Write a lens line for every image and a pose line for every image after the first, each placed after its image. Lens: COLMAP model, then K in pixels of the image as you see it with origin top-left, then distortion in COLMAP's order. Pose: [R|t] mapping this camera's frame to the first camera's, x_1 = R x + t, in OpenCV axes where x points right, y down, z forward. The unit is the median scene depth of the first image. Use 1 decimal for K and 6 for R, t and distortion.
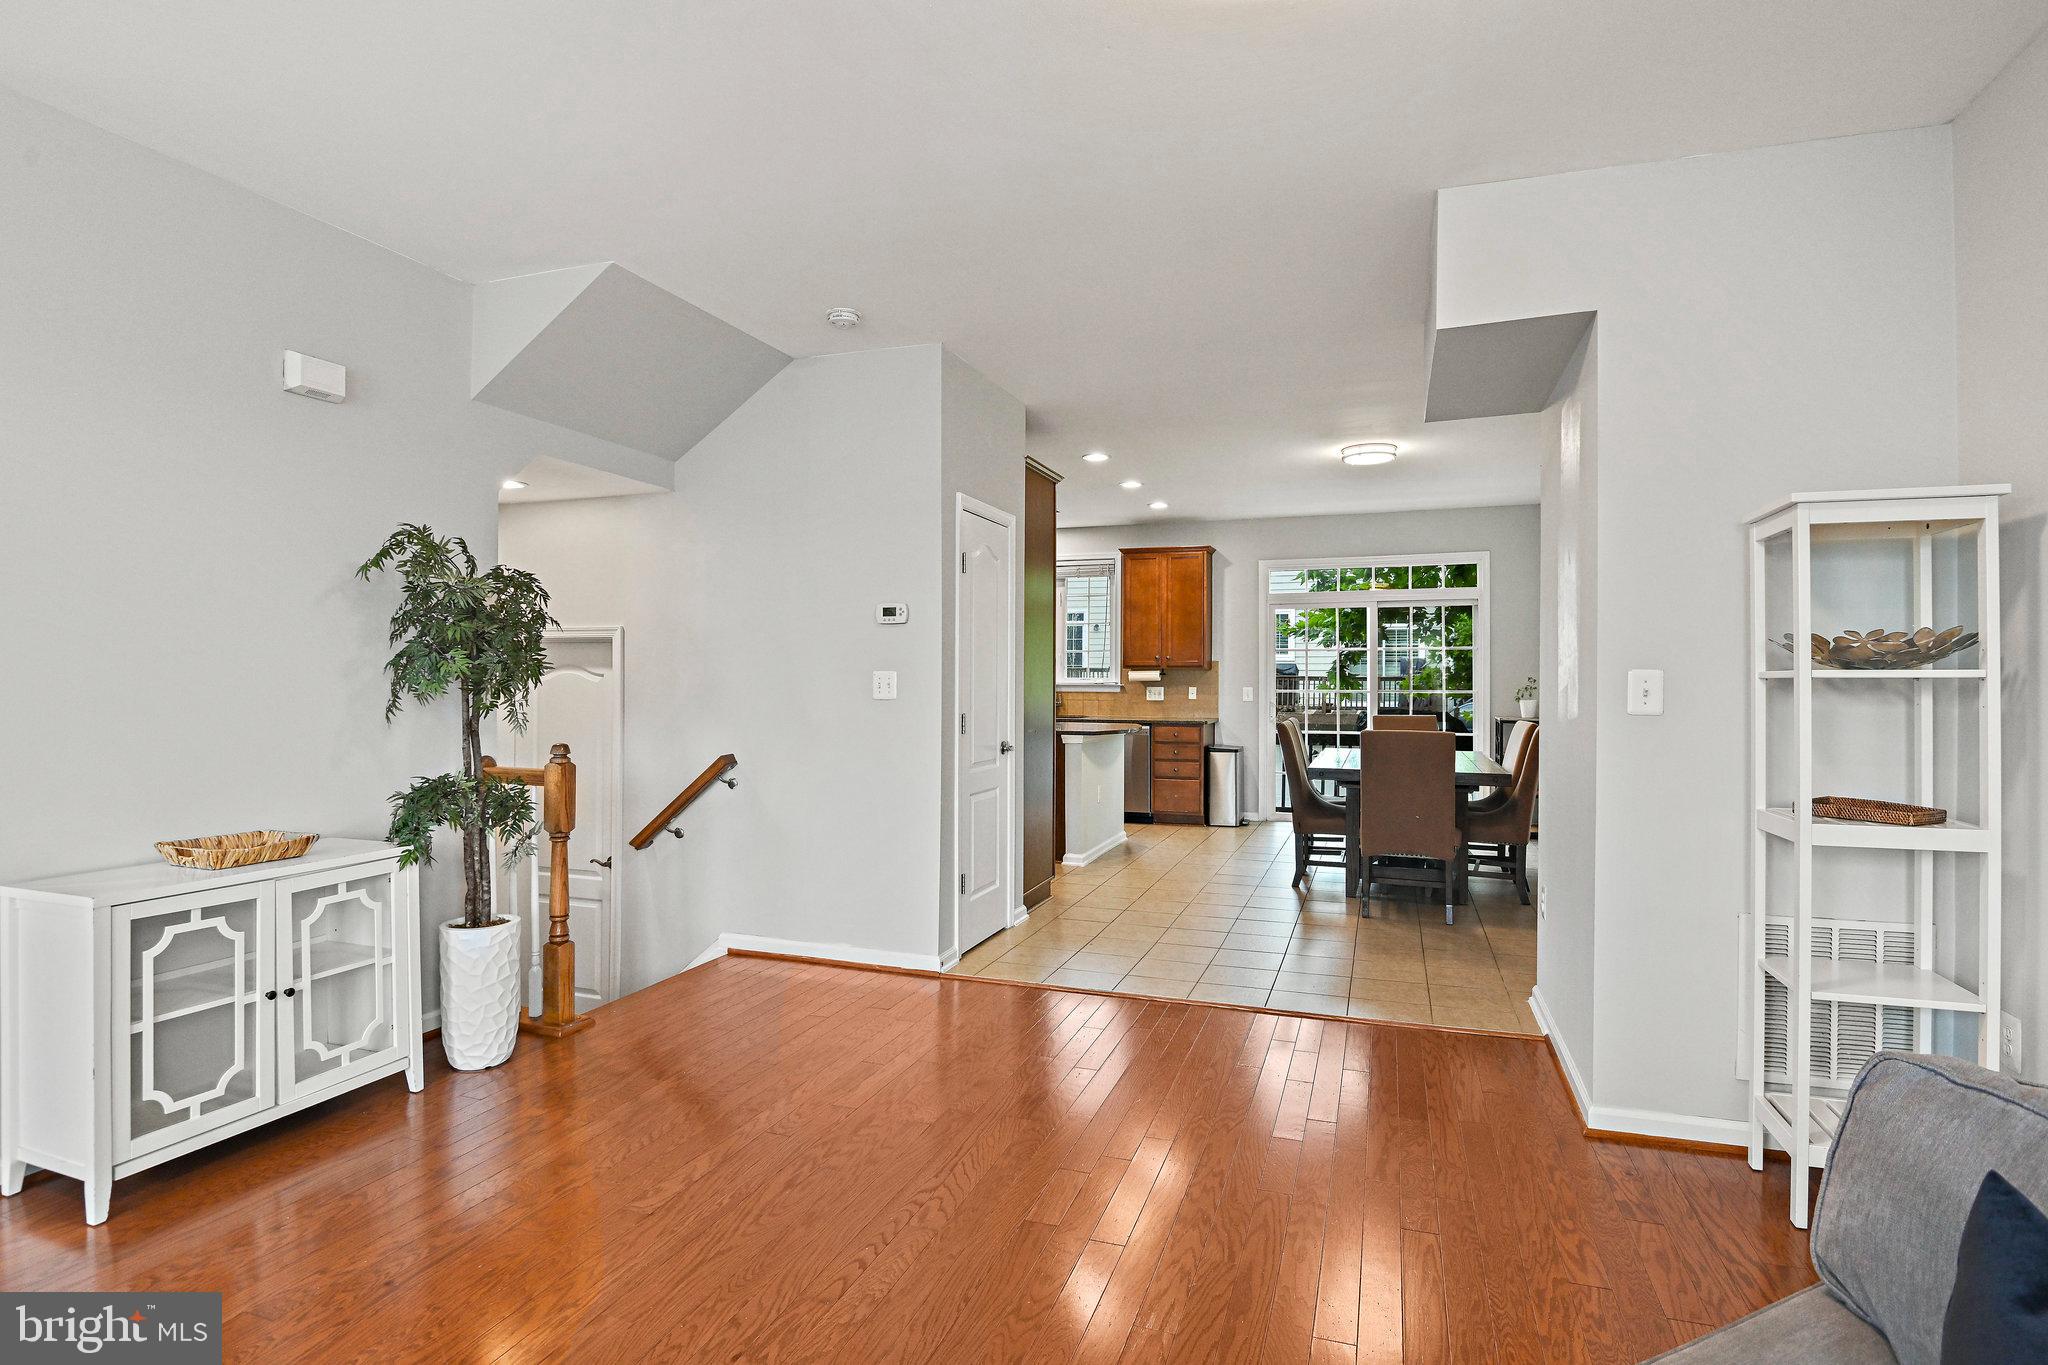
lens RADIAL K [[1044.7, 0, 1007.7], [0, 1044.7, 675.4], [0, 0, 1]] dist [-0.011625, -0.002643]
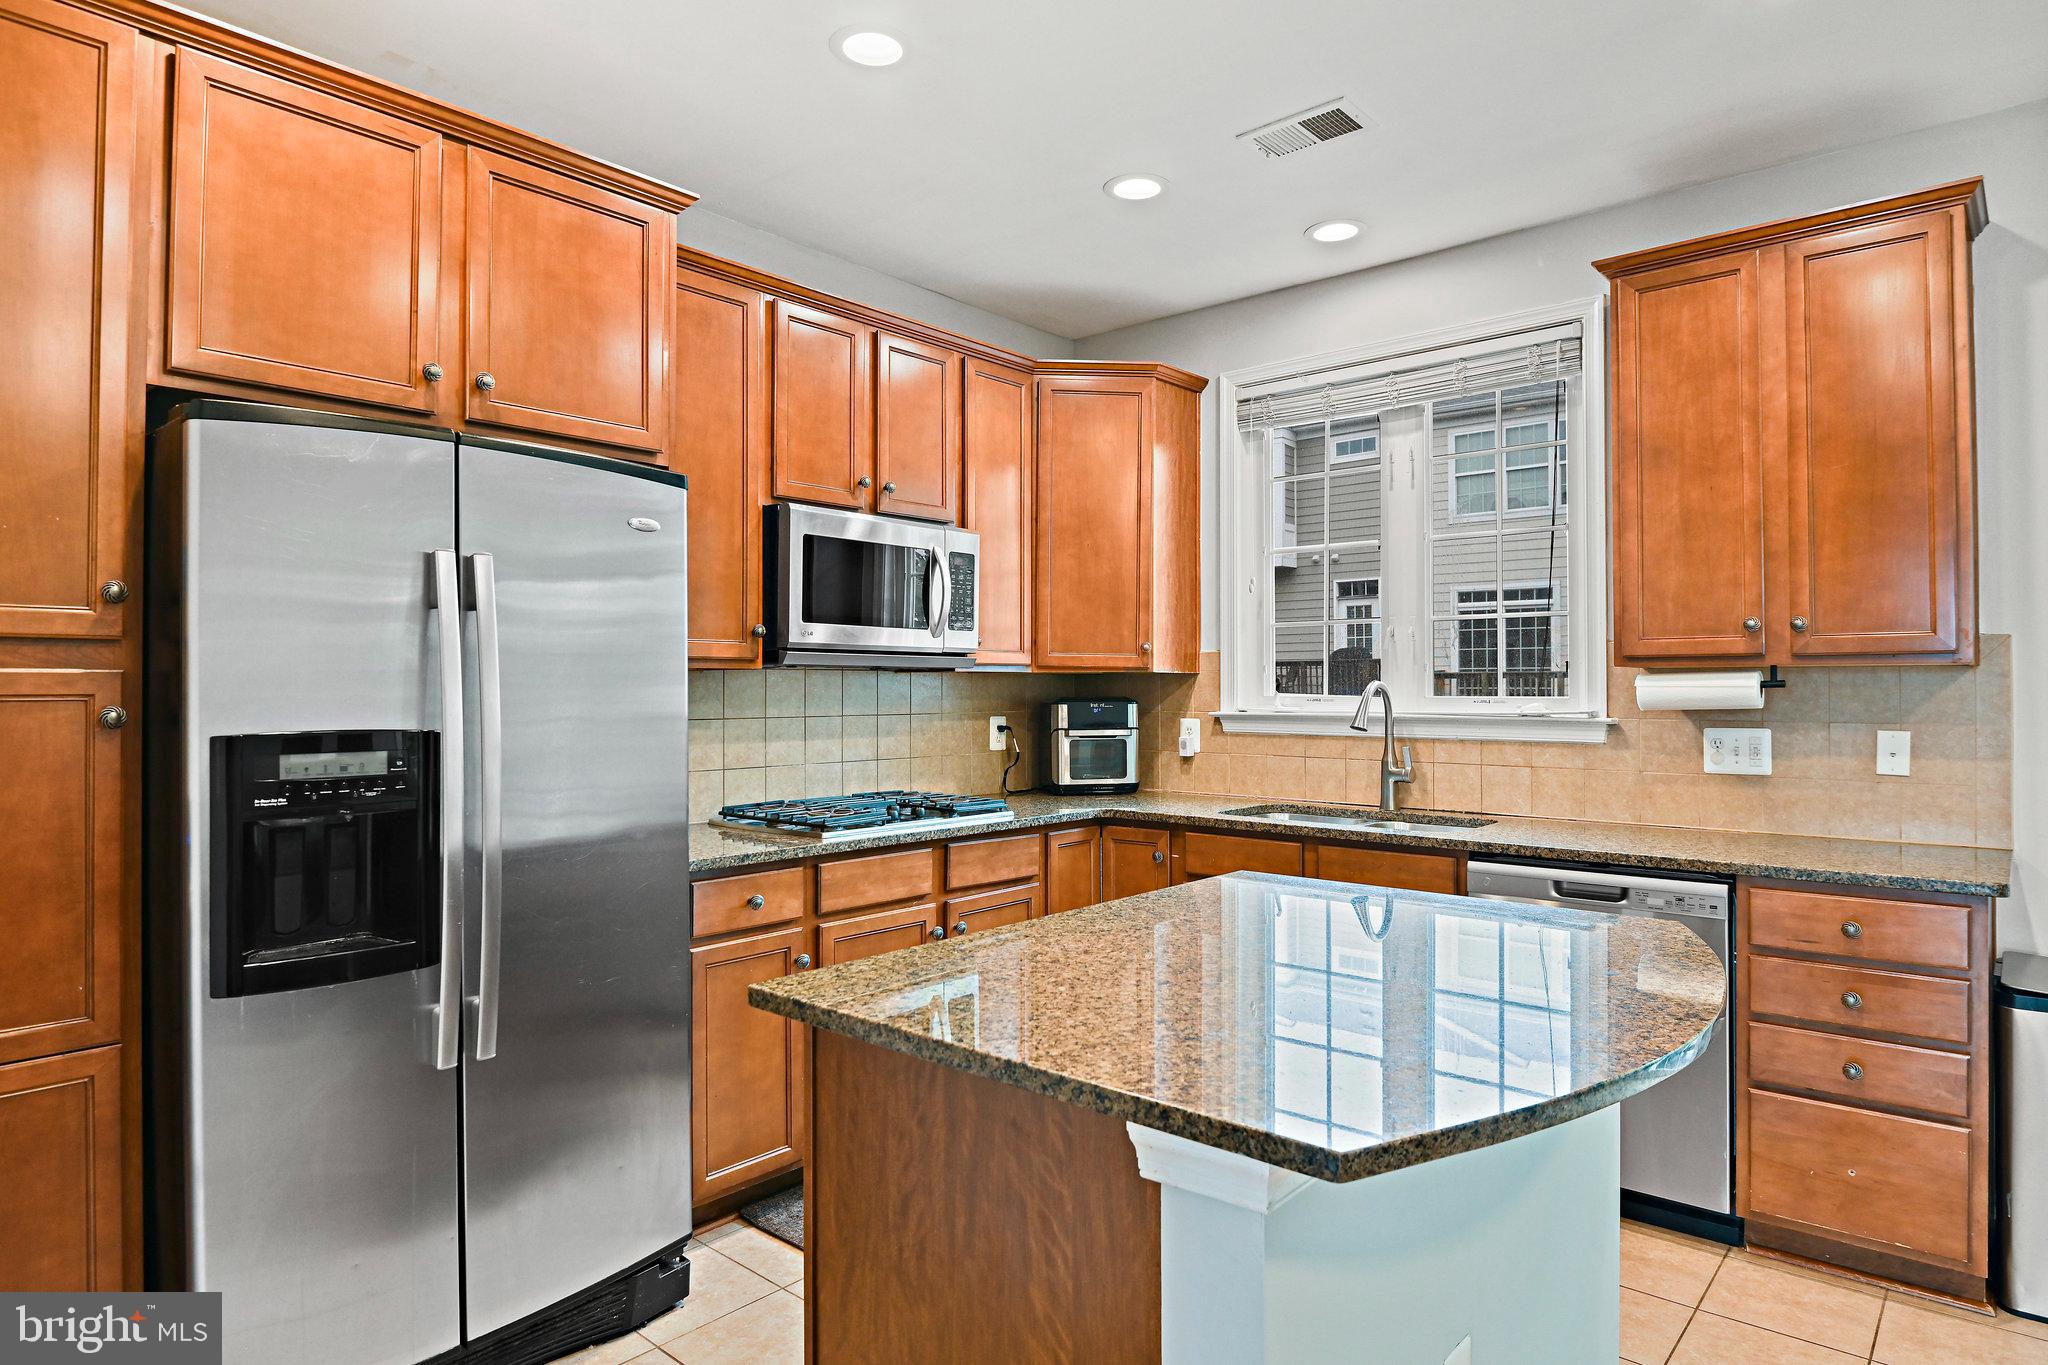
lens RADIAL K [[1146.6, 0, 1029.7], [0, 1146.6, 675.3], [0, 0, 1]] dist [-0.020592, -0.001745]
pose [[0.930269, -0.010406, -0.366730, 0.078472], [0.007471, 0.999928, -0.009423, -0.002546], [0.366802, 0.006026, 0.930280, 0.671175]]
